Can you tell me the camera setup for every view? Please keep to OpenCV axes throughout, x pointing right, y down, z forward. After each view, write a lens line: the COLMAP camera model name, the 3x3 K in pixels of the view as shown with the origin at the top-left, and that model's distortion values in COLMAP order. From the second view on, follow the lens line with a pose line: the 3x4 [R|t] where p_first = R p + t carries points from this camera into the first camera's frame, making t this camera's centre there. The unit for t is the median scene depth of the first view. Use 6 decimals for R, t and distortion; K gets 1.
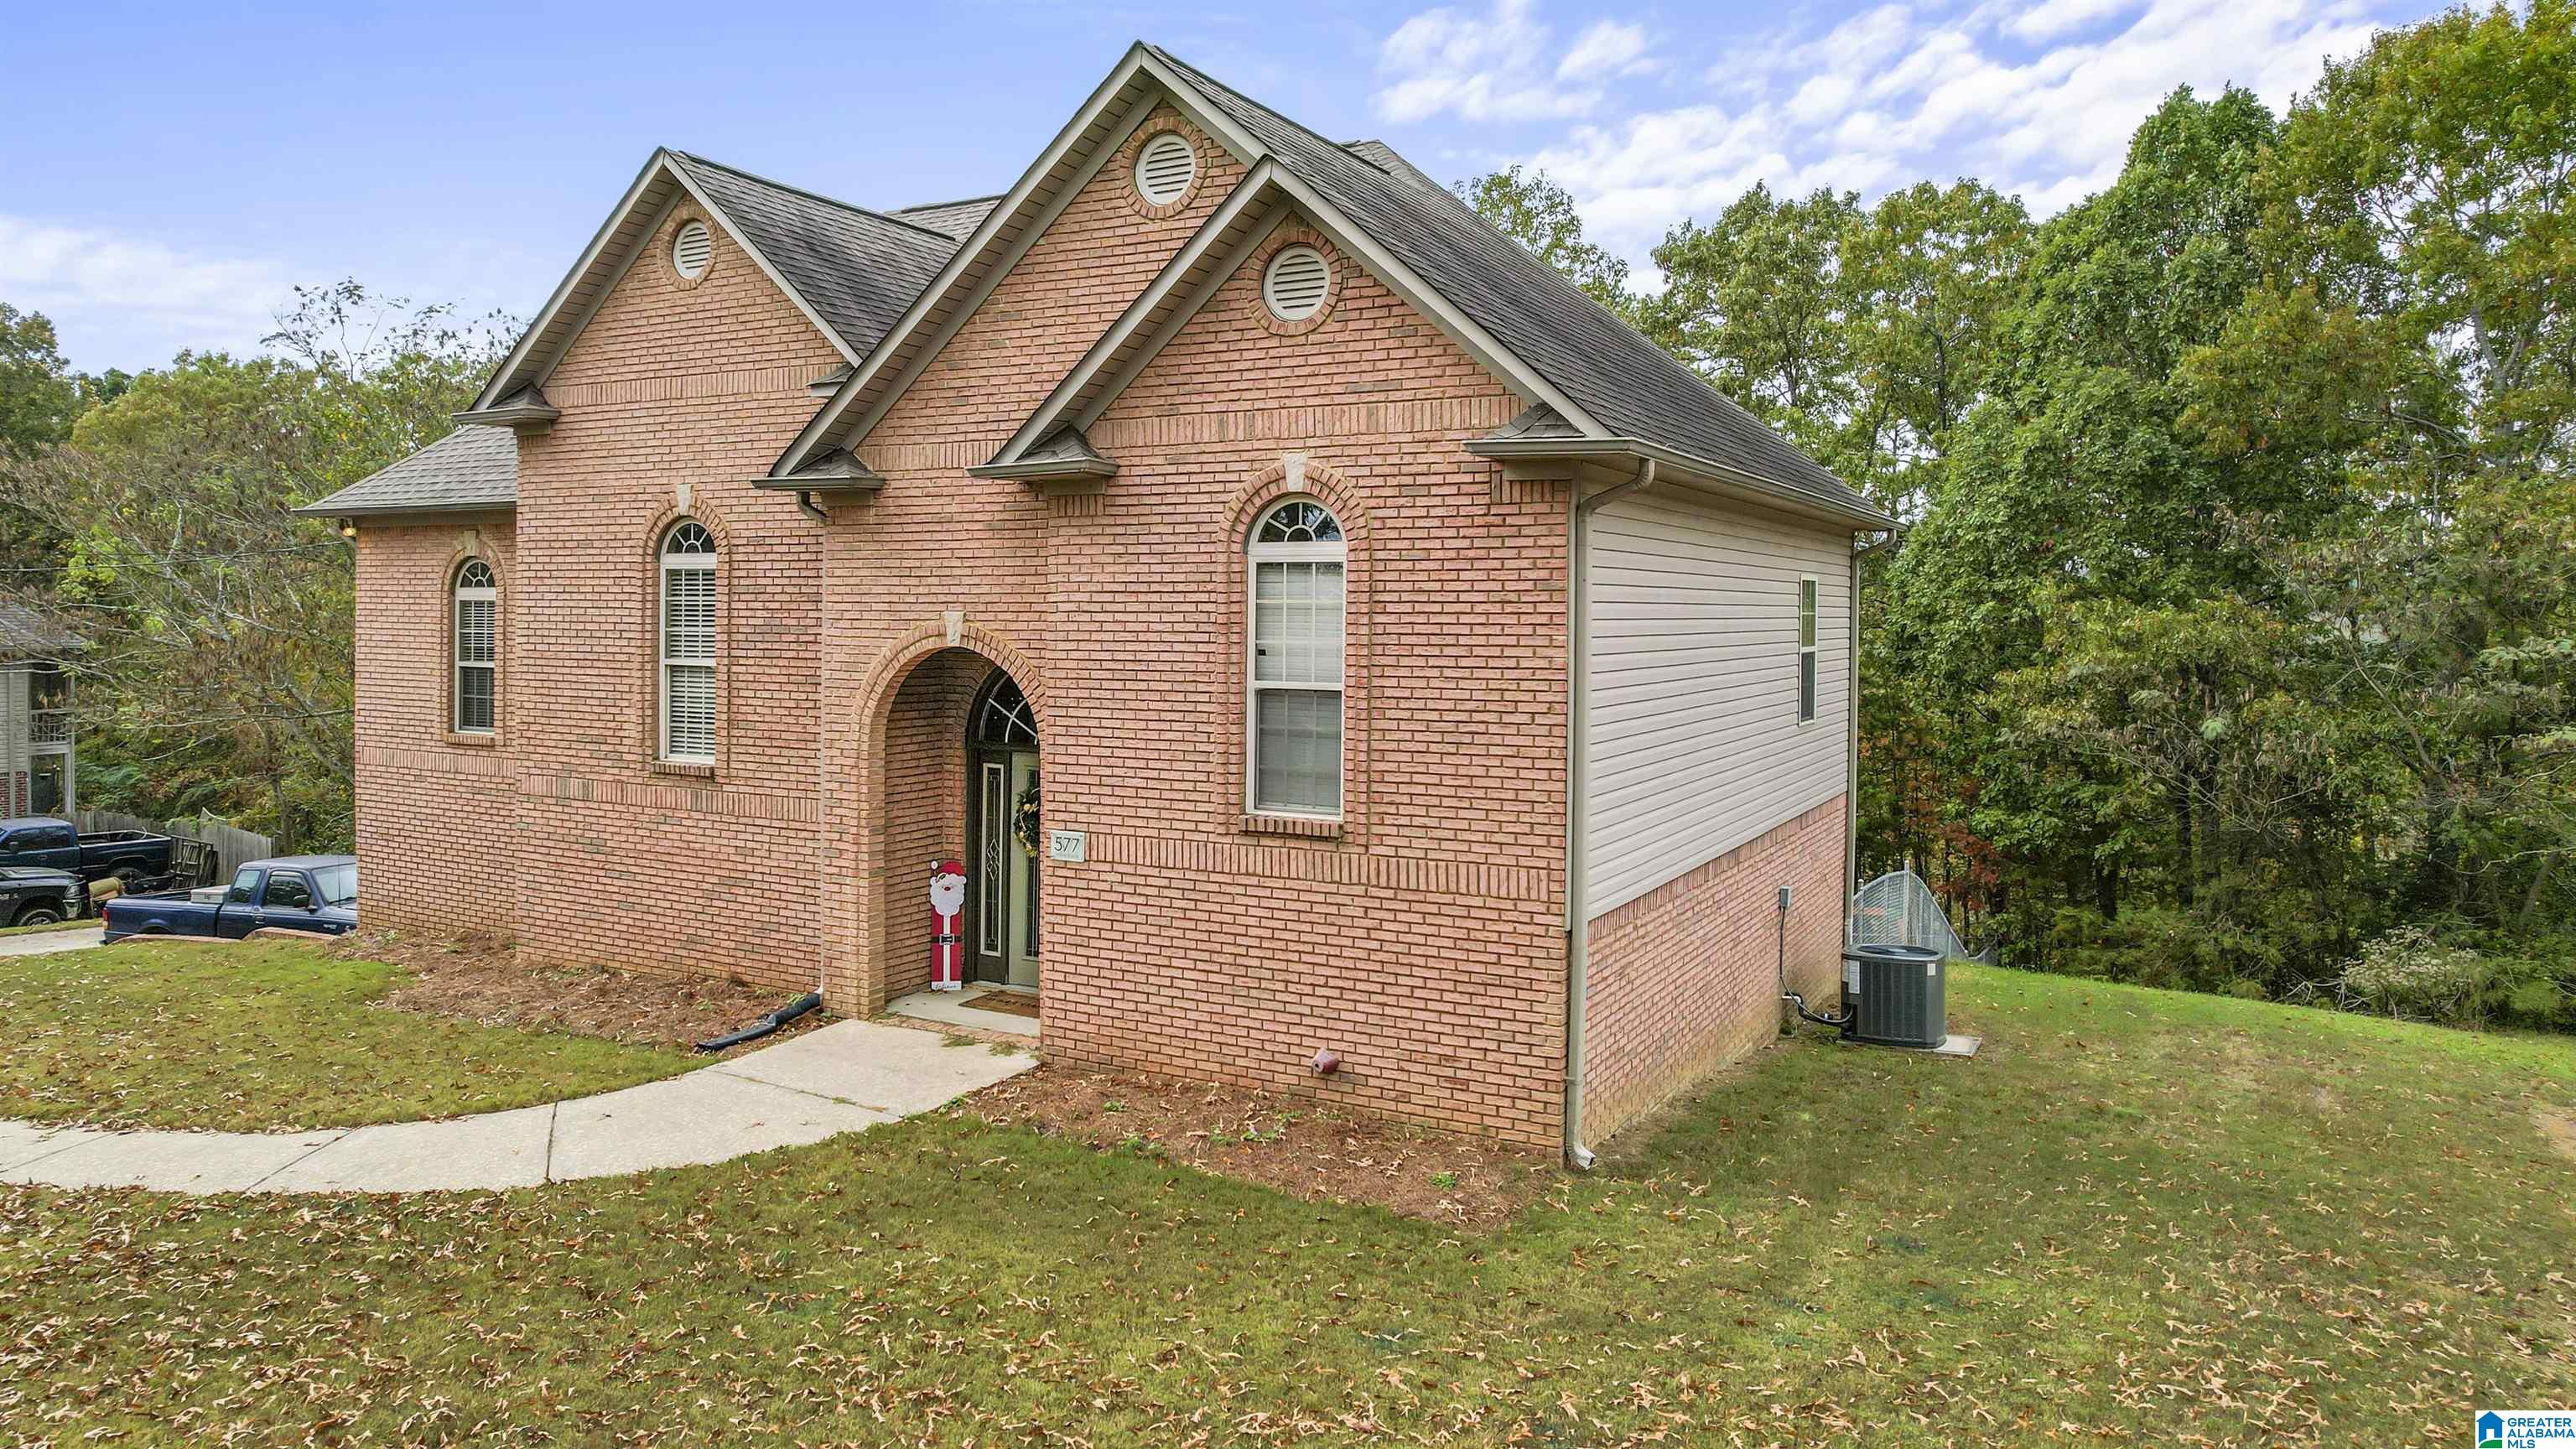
lens RADIAL K [[1627.6, 0, 1242.1], [0, 1627.6, 636.7], [0, 0, 1]] dist [-0.005135, -0.000576]
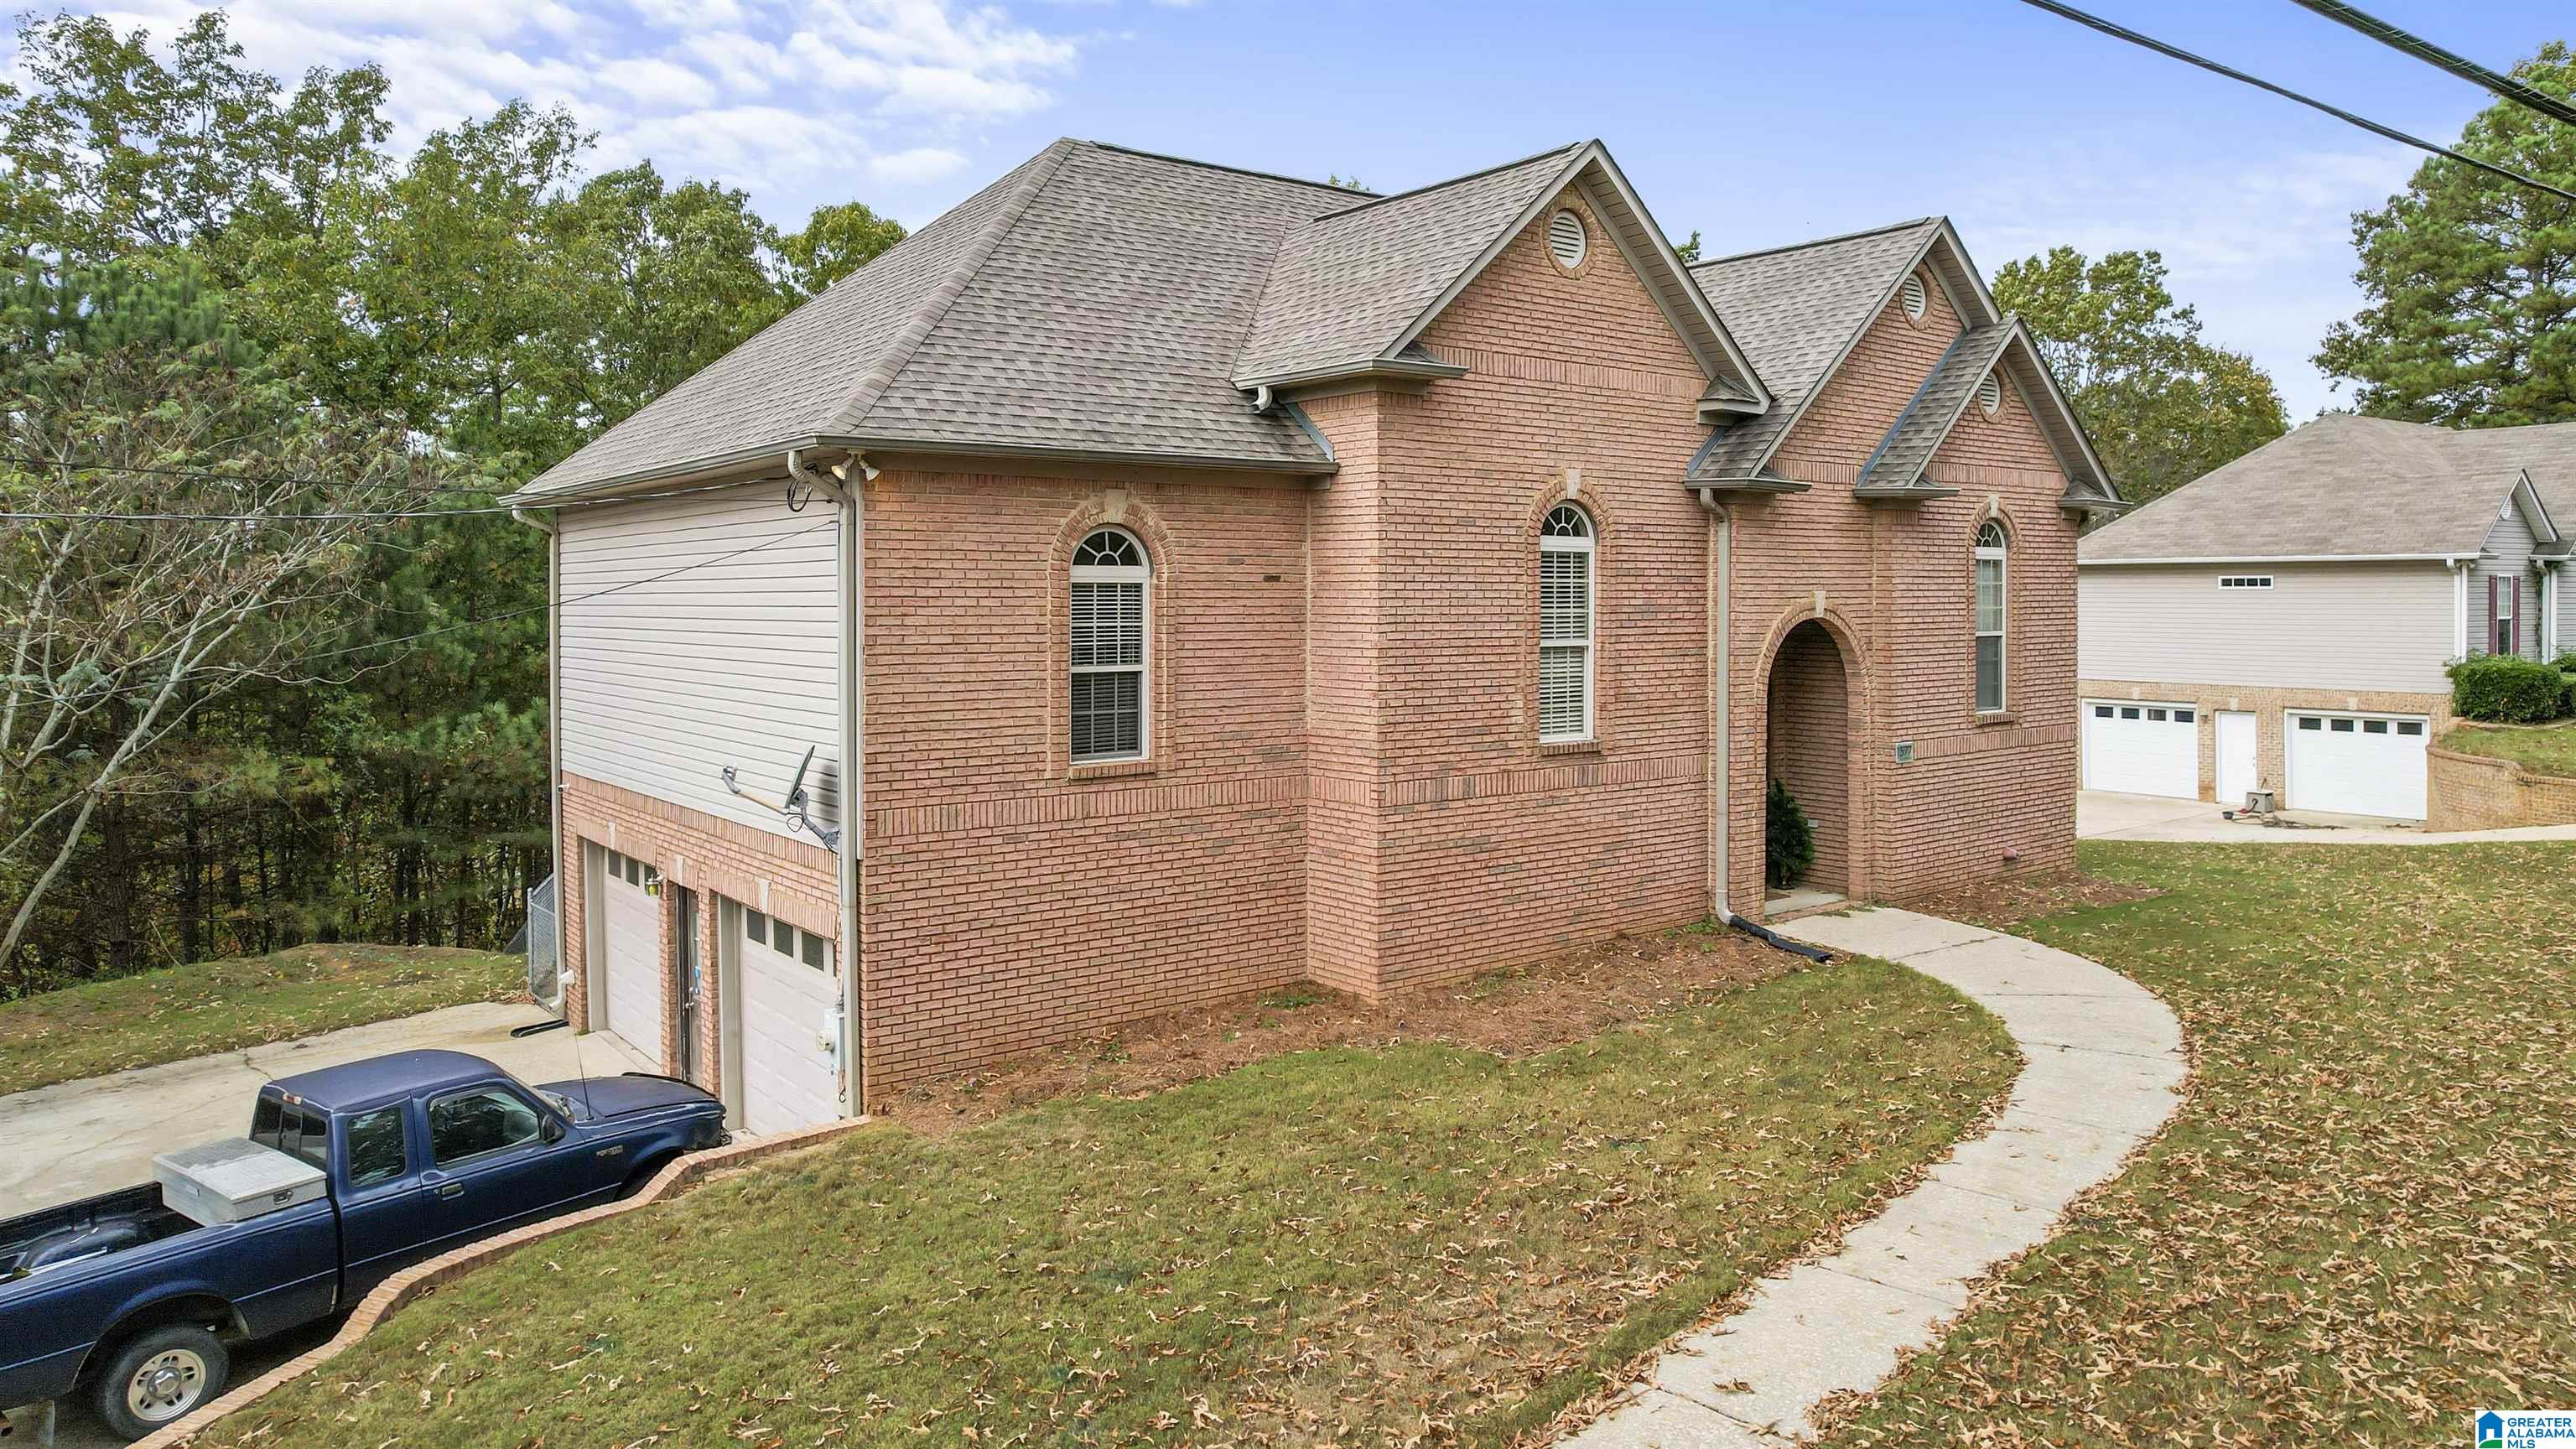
lens RADIAL K [[1698.4, 0, 1288.0], [0, 1698.4, 638.2], [0, 0, 1]] dist [0.000346, 0.000268]
pose [[0.381253, -0.028365, 0.924036, -1.827721], [0.021861, 0.999526, 0.021663, -0.018804], [-0.924212, 0.011941, 0.381692, 0.992242]]
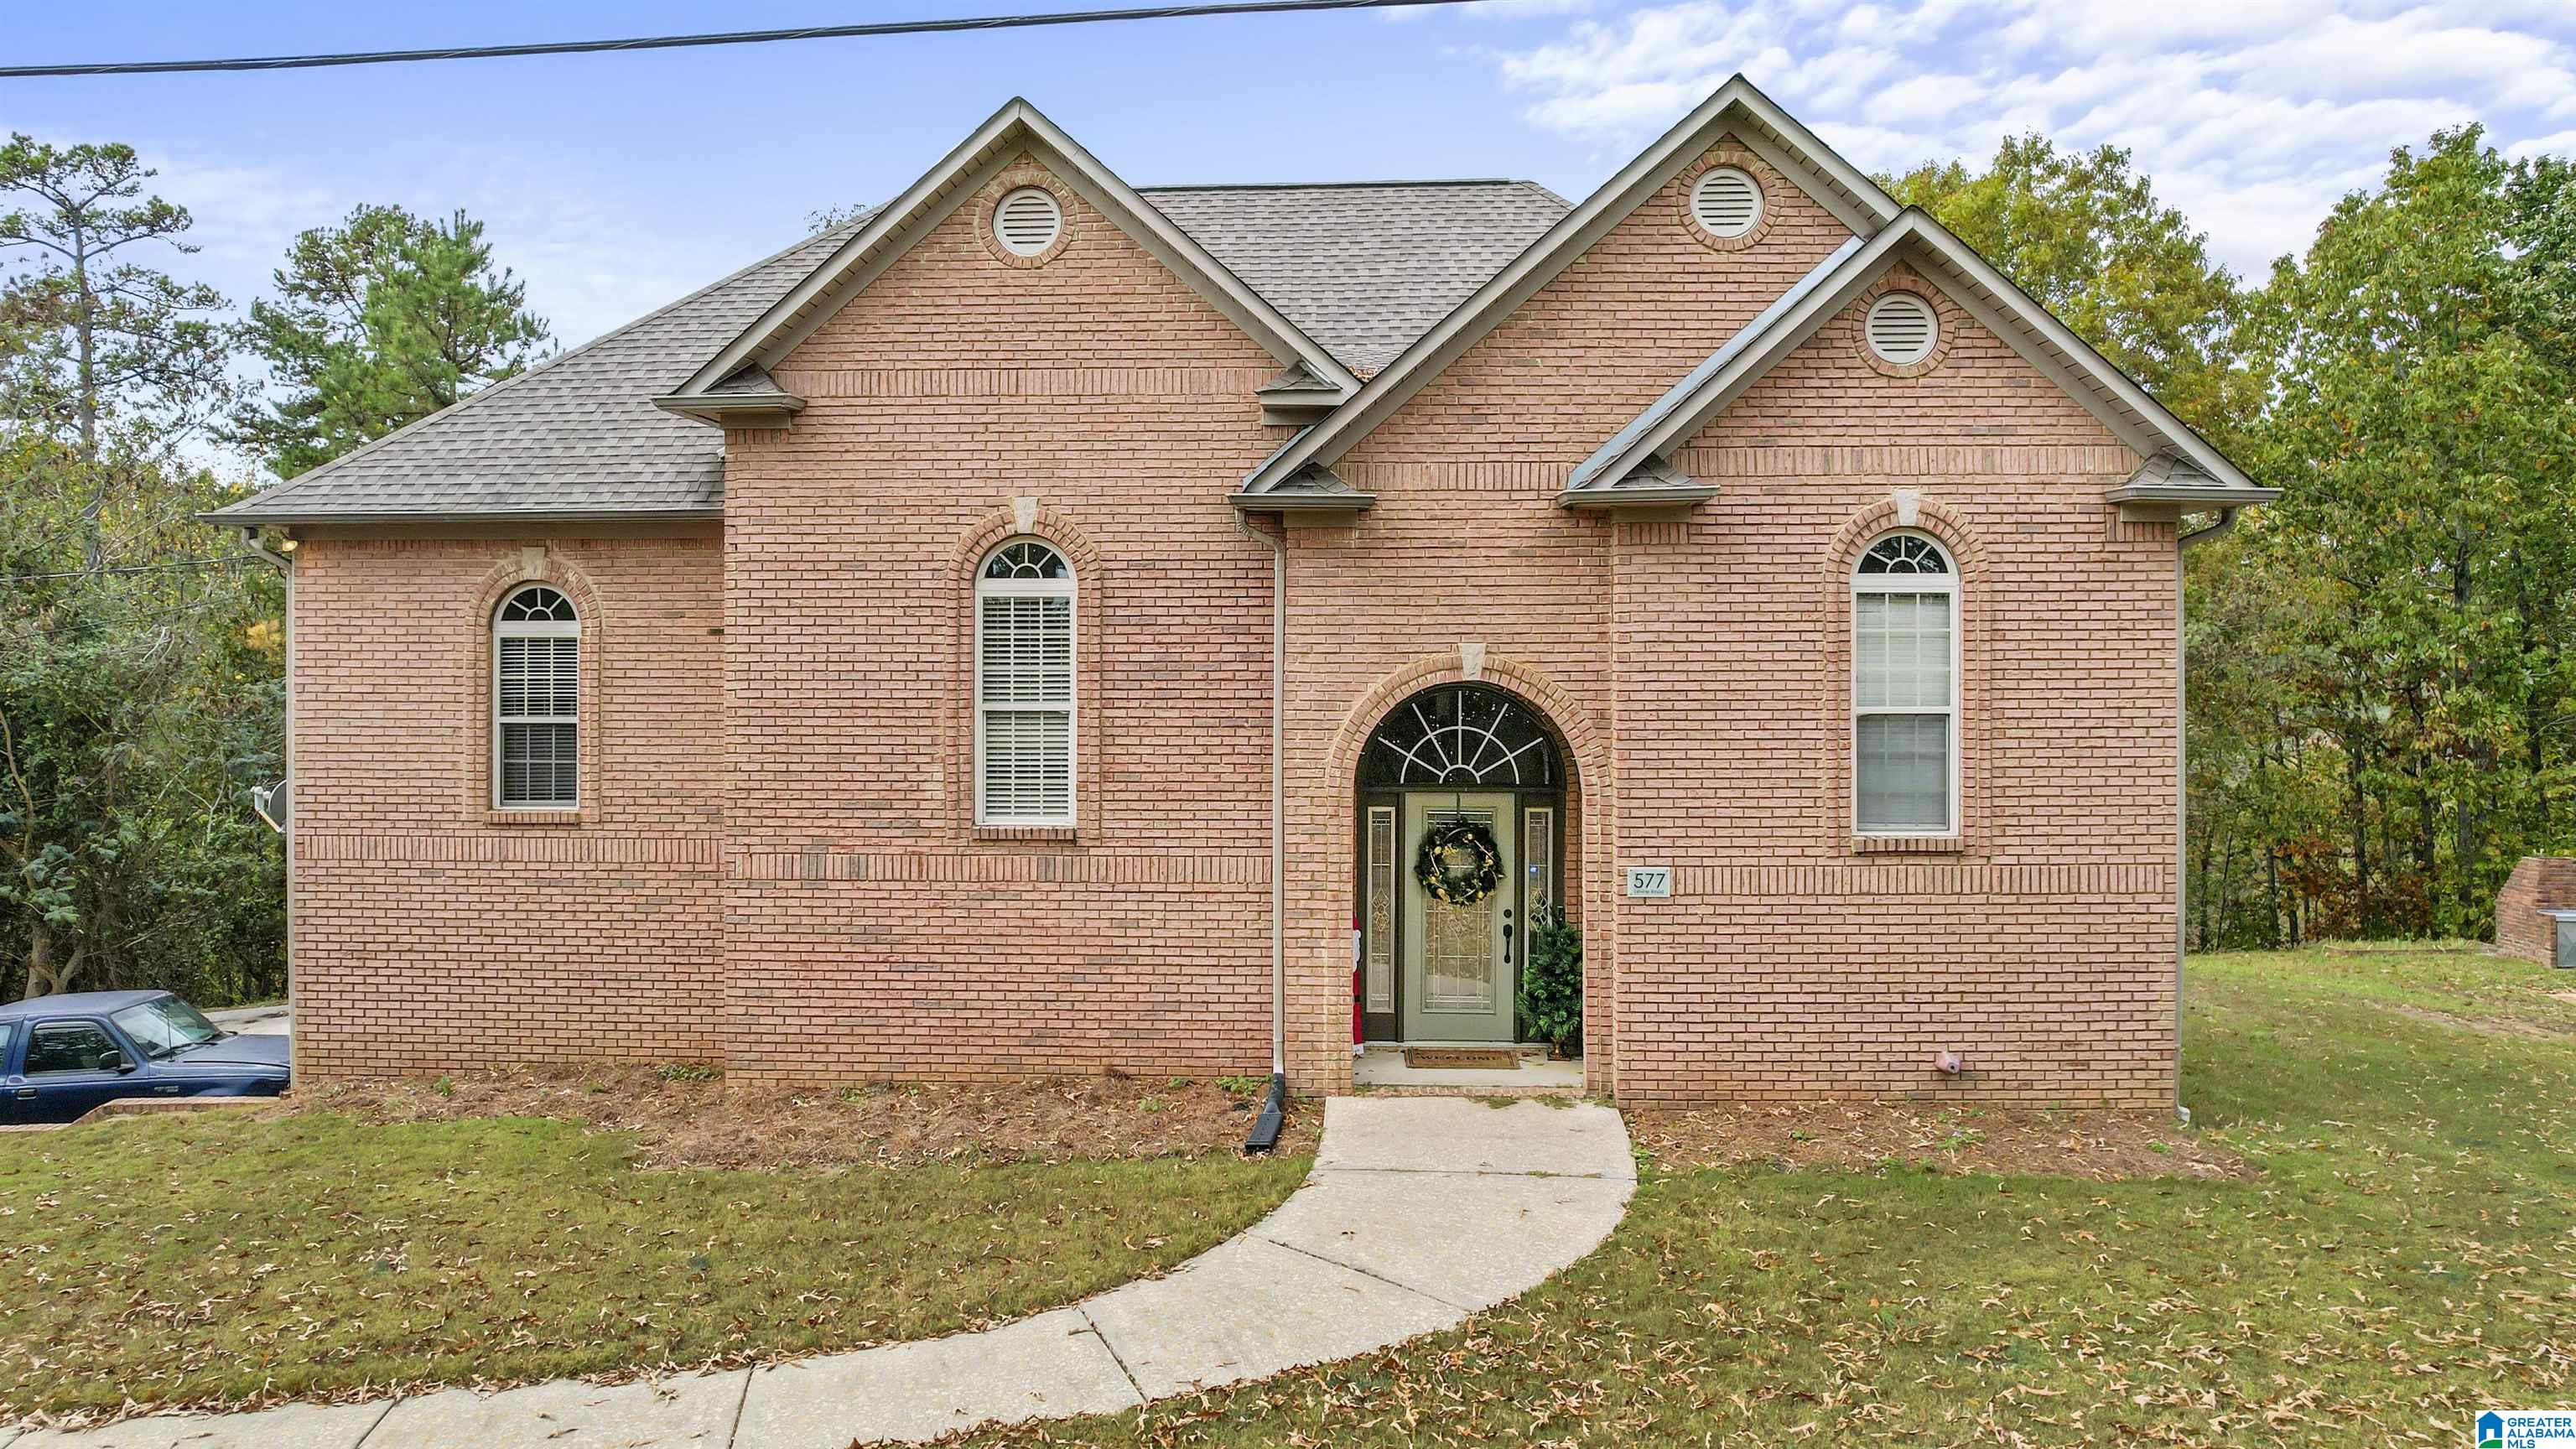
lens RADIAL K [[1574.7, 0, 1279.8], [0, 1574.7, 661.2], [0, 0, 1]] dist [-0.022520, -0.000656]
pose [[0.891337, -0.010143, 0.453228, -0.779585], [0.014980, 0.999863, -0.007084, -0.000389], [-0.453094, 0.013103, 0.891367, 0.277198]]
